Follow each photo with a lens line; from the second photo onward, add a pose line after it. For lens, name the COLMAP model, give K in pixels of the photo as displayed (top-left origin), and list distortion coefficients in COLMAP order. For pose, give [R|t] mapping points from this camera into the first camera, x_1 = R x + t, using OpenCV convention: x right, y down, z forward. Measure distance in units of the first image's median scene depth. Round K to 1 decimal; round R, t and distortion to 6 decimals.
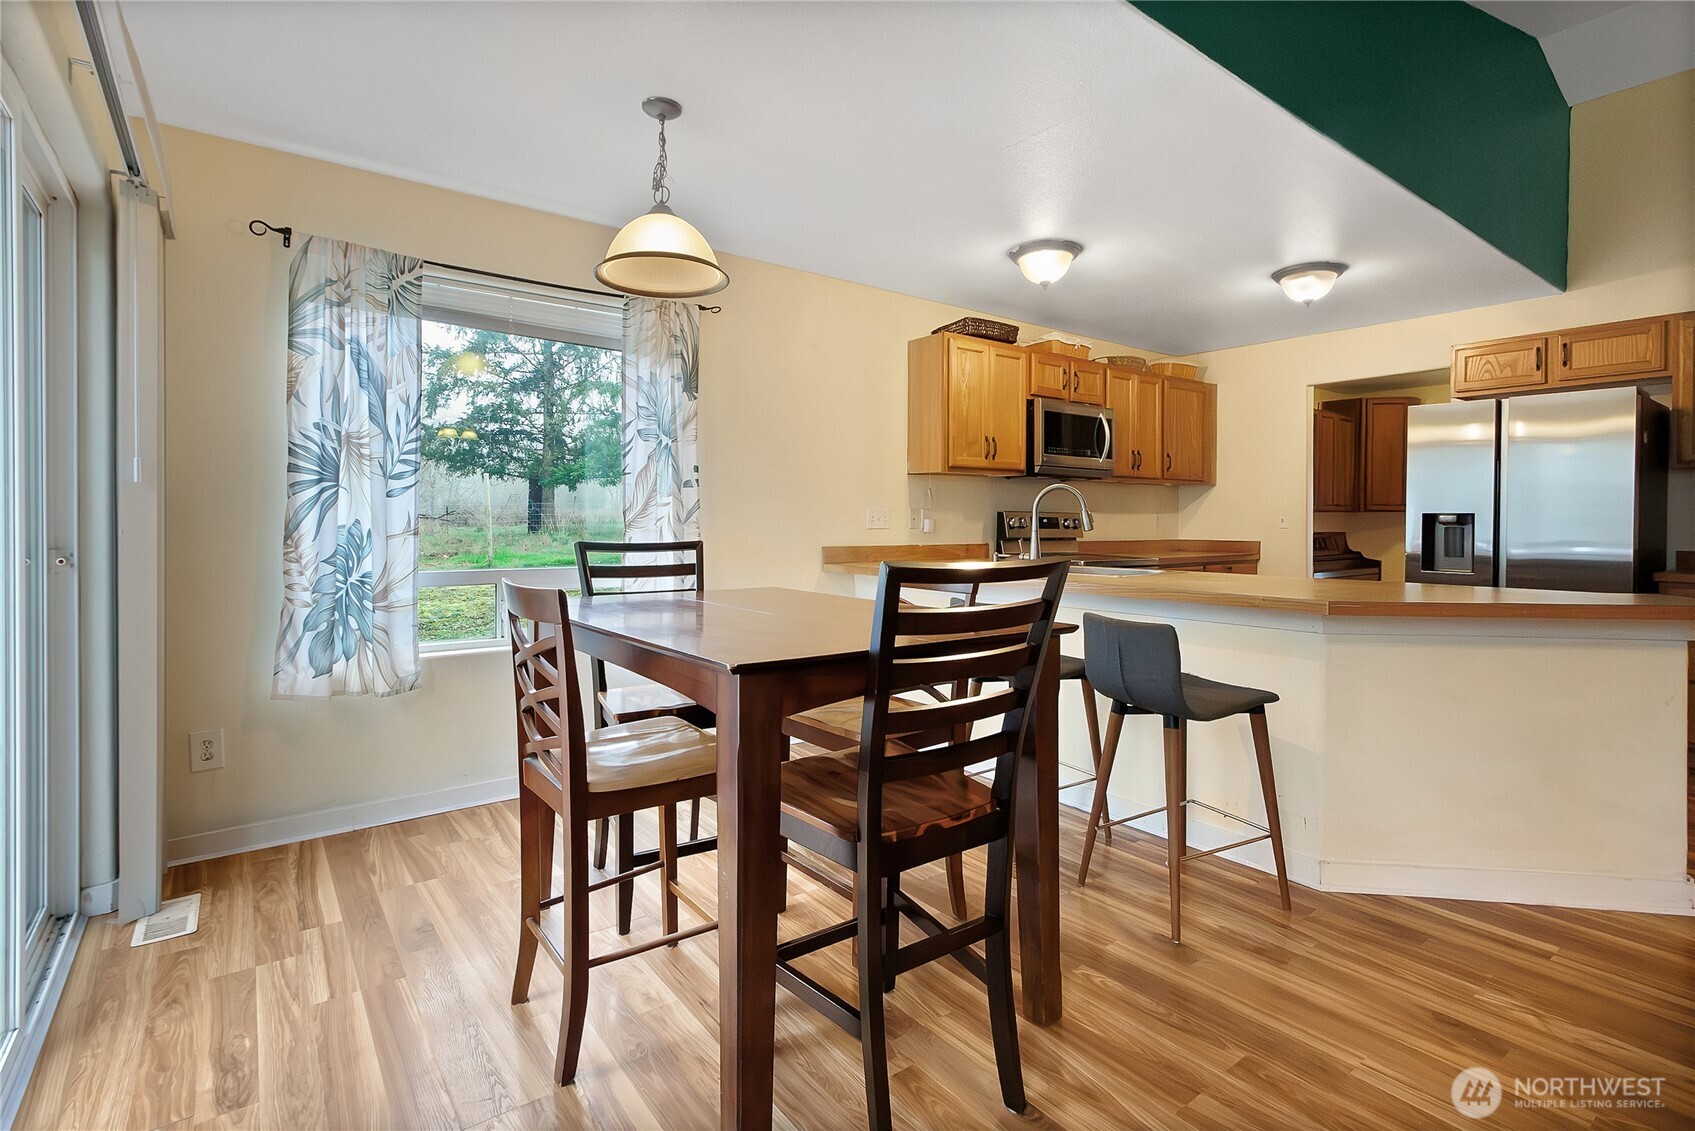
lens RADIAL K [[824.4, 0, 943.5], [0, 824.4, 537.2], [0, 0, 1]] dist [-0.001947, -0.000498]
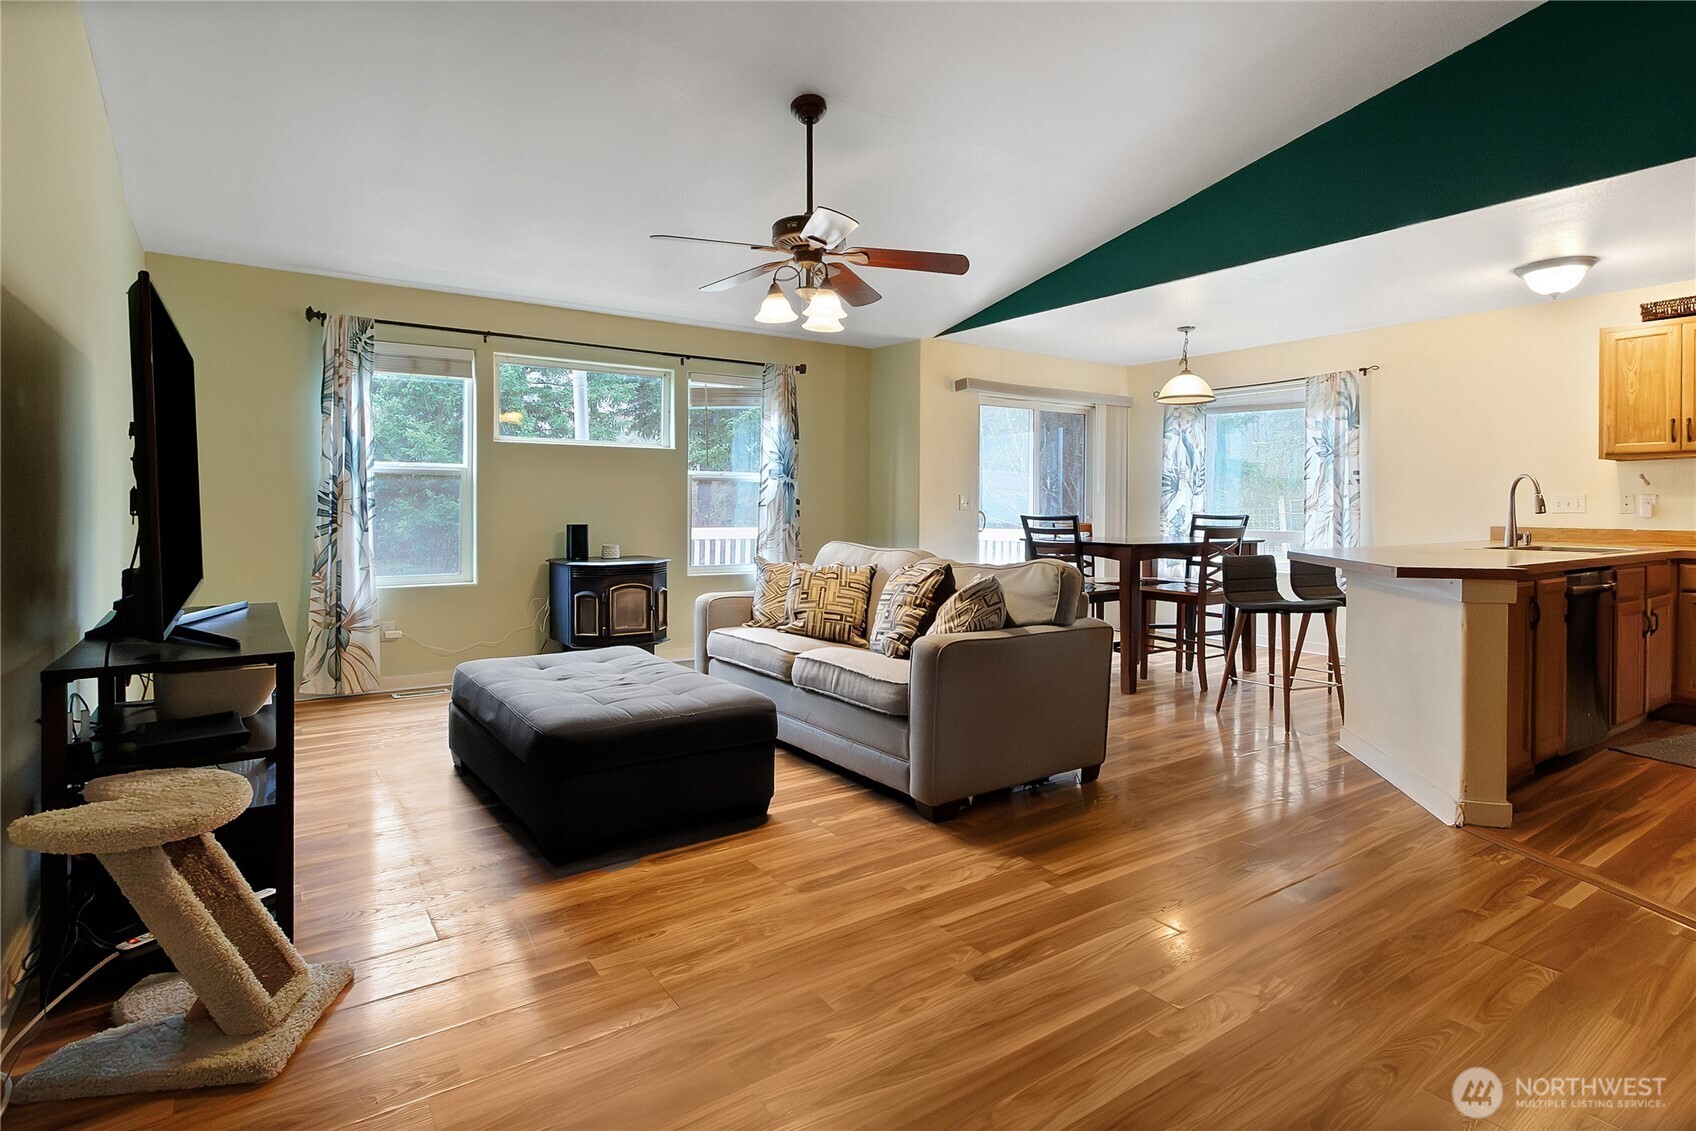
lens RADIAL K [[824.9, 0, 771.8], [0, 824.9, 515.5], [0, 0, 1]] dist [-0.001947, -0.000498]
pose [[-0.138322, 0.010256, -0.990334, 1.769907], [-0.024638, 0.999601, 0.013794, 0.005833], [0.990081, 0.026308, -0.138014, 0.140678]]
